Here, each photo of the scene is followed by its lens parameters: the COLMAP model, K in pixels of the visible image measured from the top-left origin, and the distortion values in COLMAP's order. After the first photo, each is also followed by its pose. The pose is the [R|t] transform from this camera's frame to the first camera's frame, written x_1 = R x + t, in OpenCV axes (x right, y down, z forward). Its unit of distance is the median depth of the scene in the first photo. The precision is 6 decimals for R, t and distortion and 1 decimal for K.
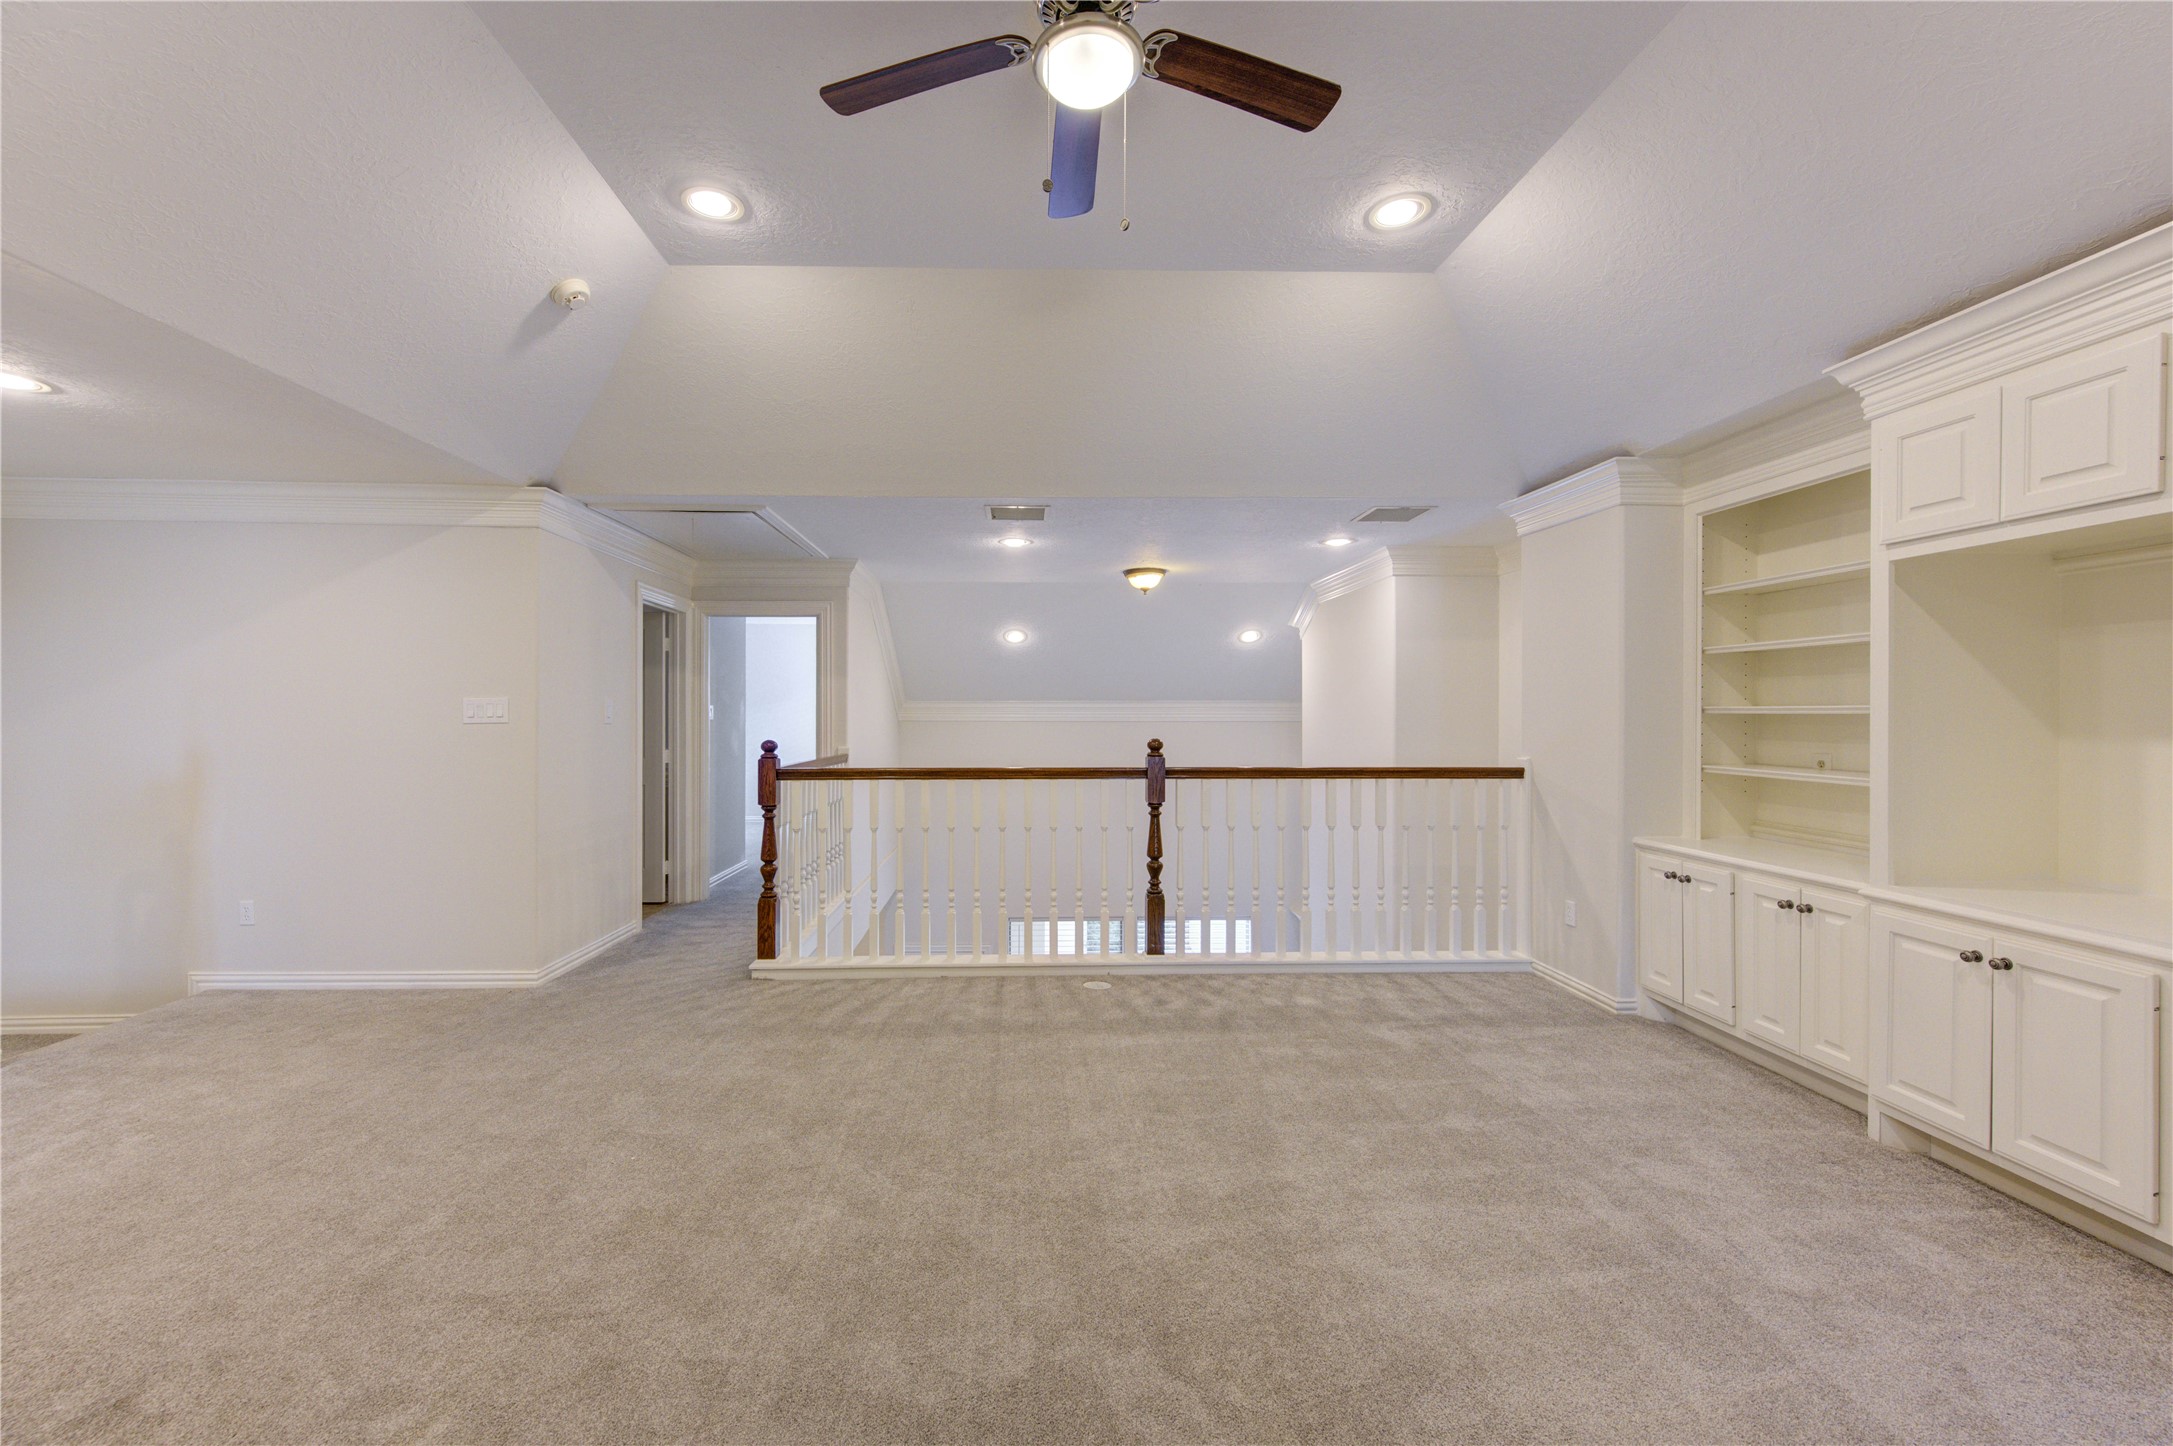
lens RADIAL K [[855.8, 0, 1041.0], [0, 855.8, 713.2], [0, 0, 1]] dist [0.001103, -0.000128]
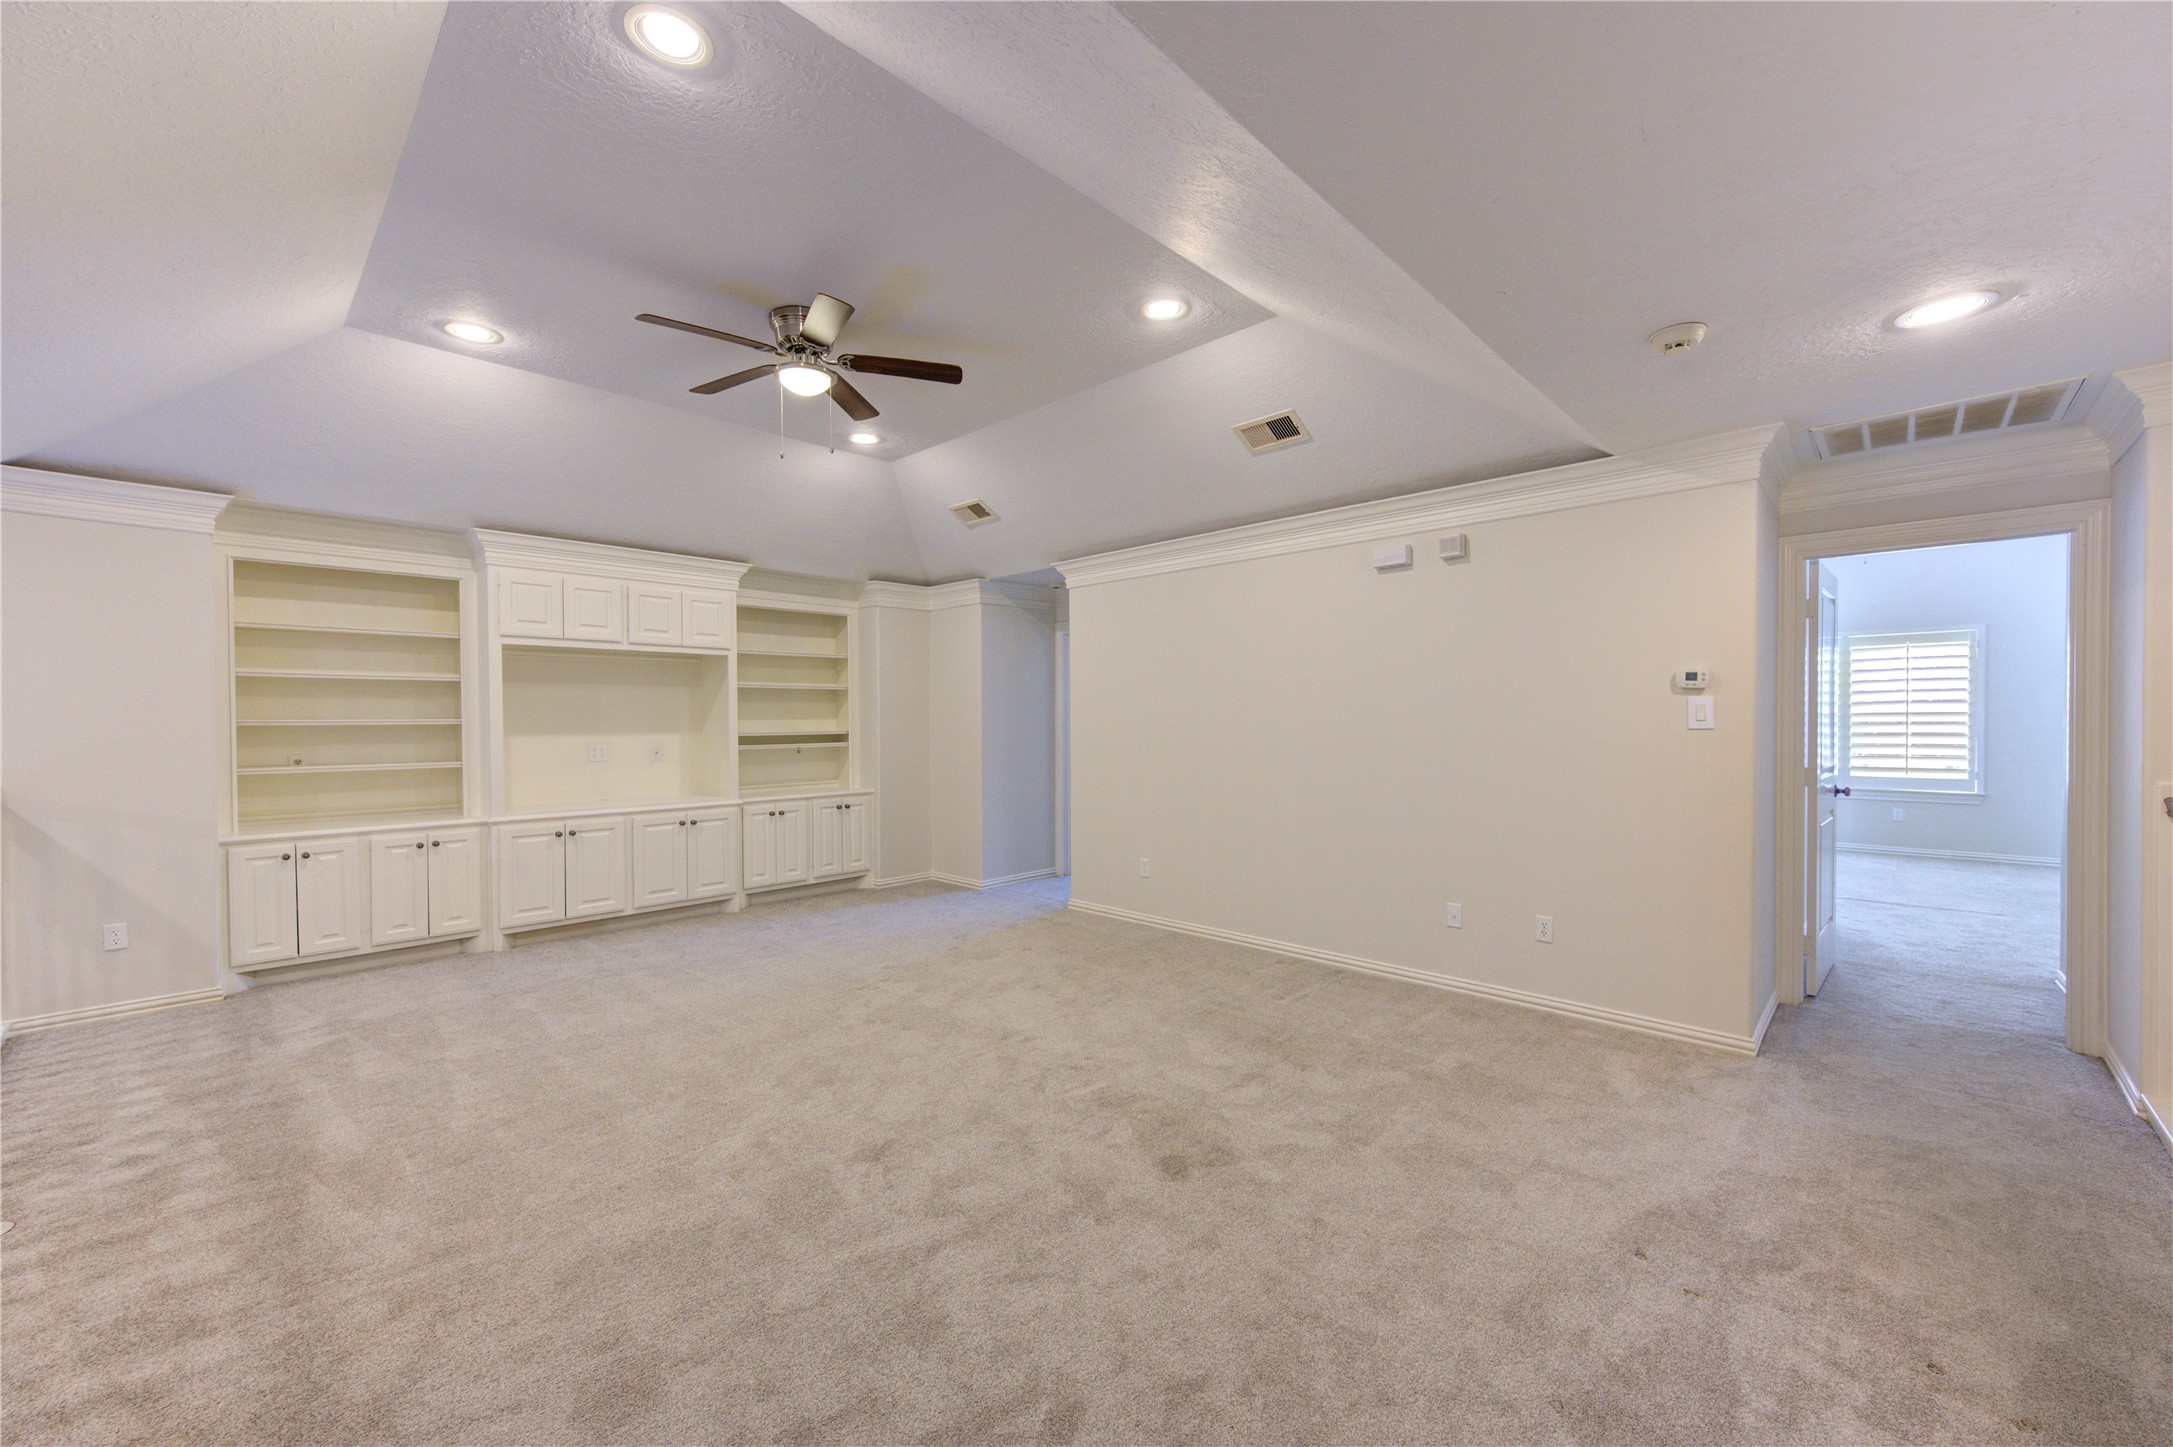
lens RADIAL K [[828.2, 0, 1101.3], [0, 828.2, 726.8], [0, 0, 1]] dist [-0.010654, -0.000046]
pose [[-0.707292, -0.003675, 0.706912, -0.819251], [0.005037, 0.999935, 0.010238, -0.003347], [-0.706904, 0.010802, -0.707227, 0.887335]]
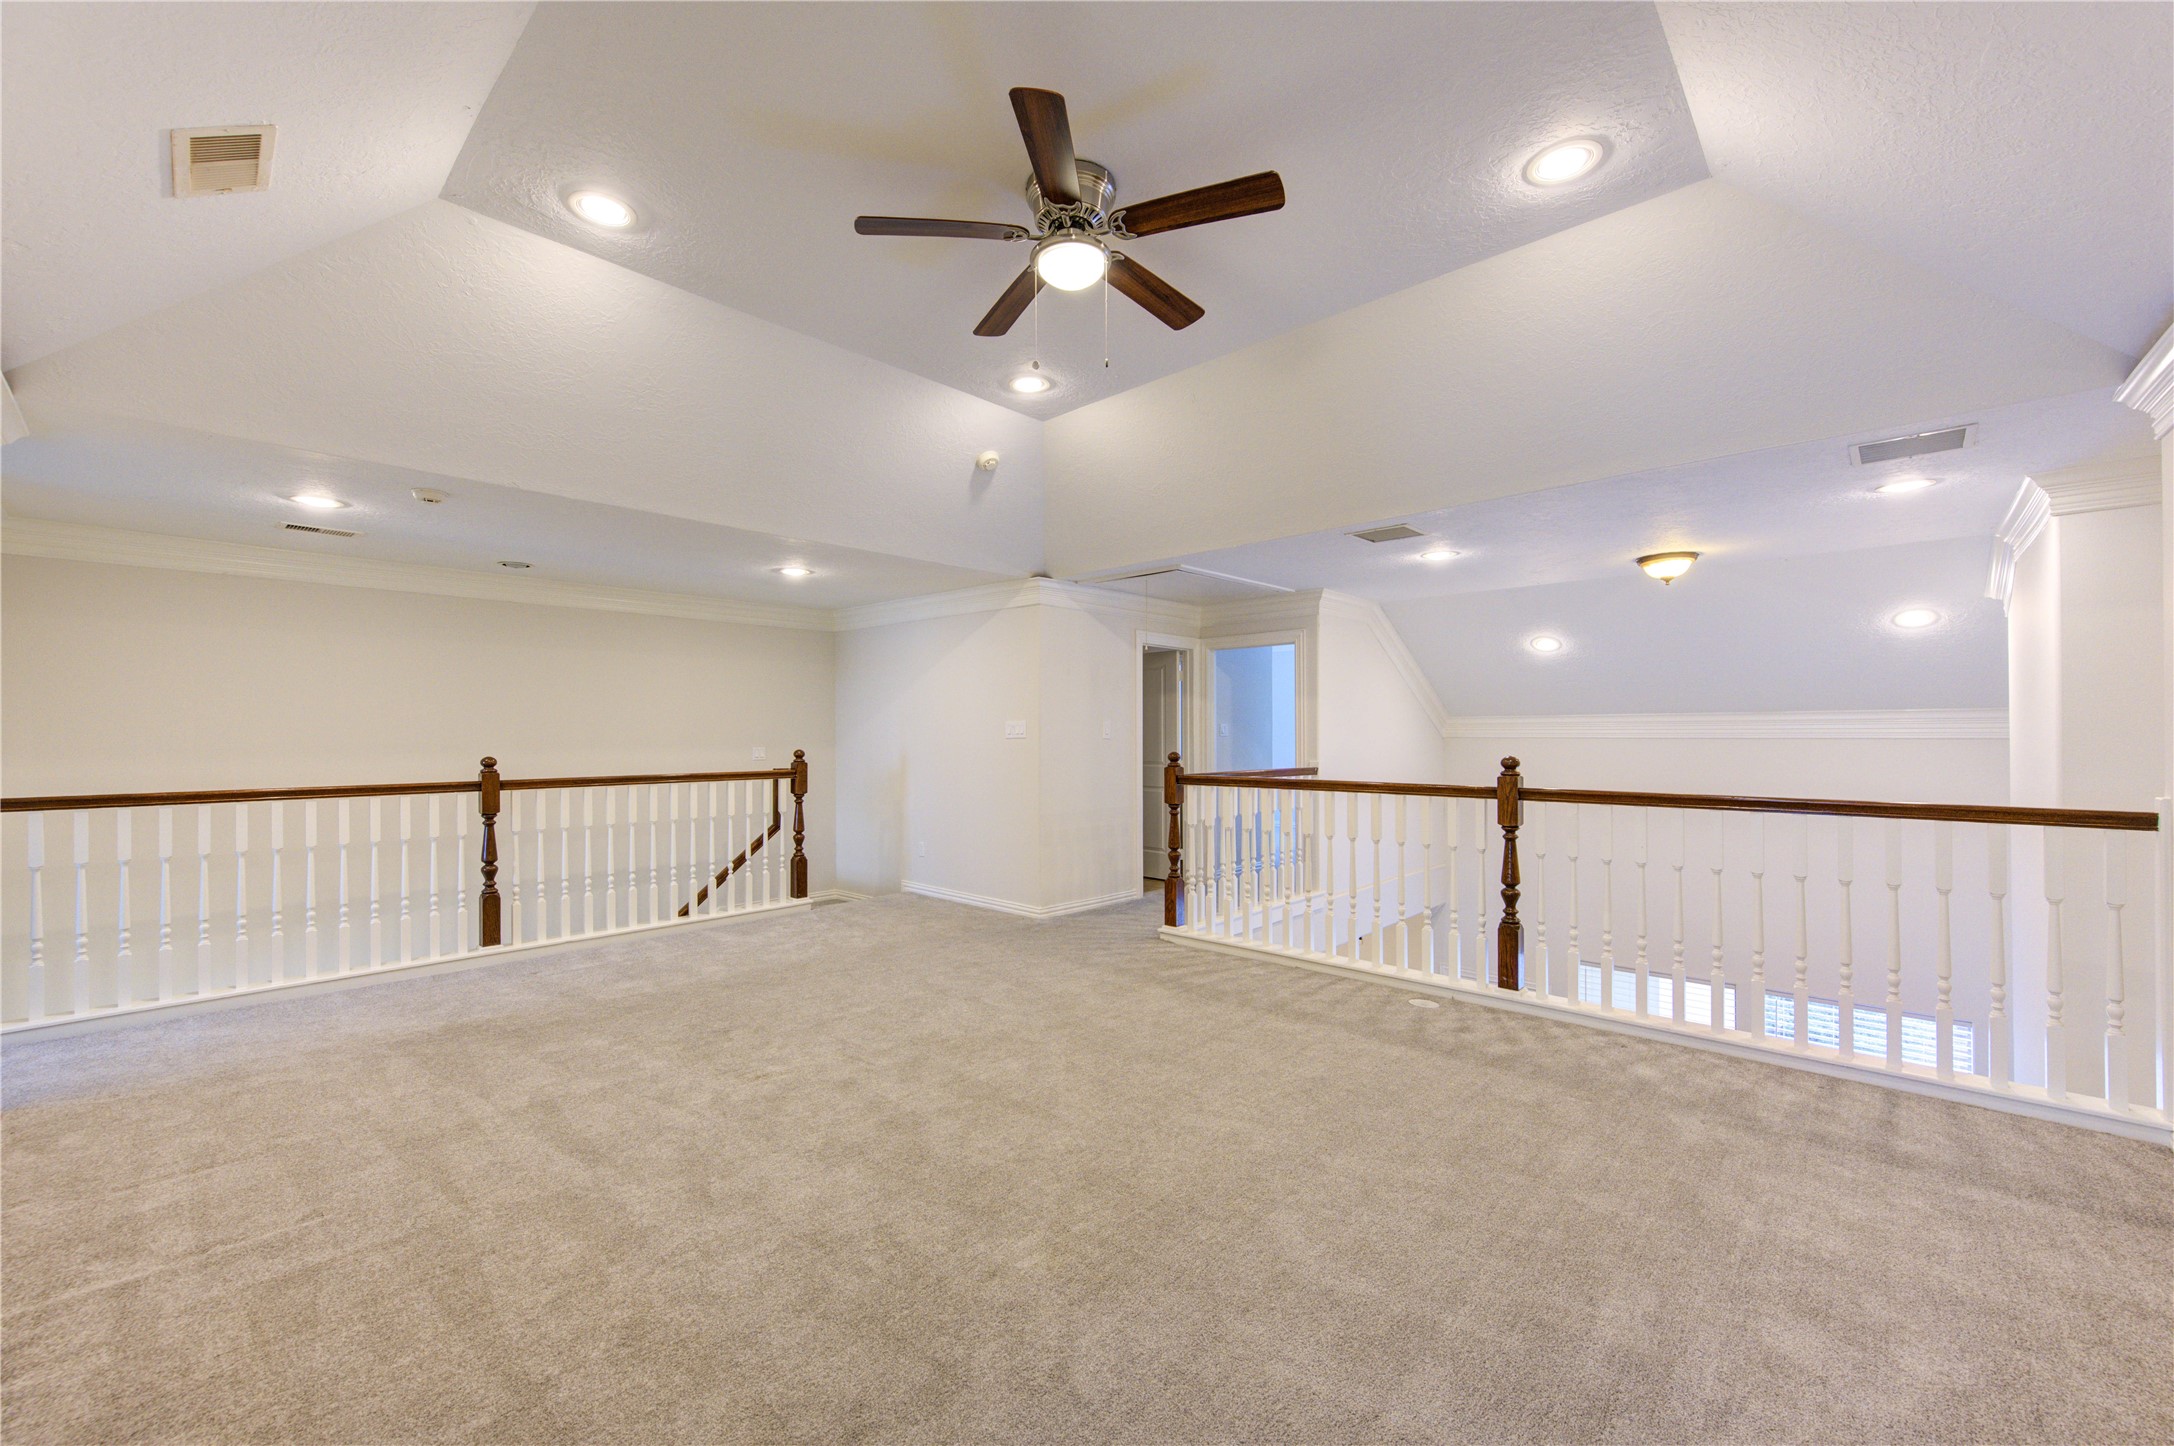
lens RADIAL K [[855.0, 0, 1077.2], [0, 855.0, 728.3], [0, 0, 1]] dist [-0.001337, -0.000084]
pose [[0.707011, -0.006172, -0.707176, 0.500787], [0.005033, 0.999981, -0.003696, 0.000318], [0.707185, -0.000946, 0.707028, 0.014596]]
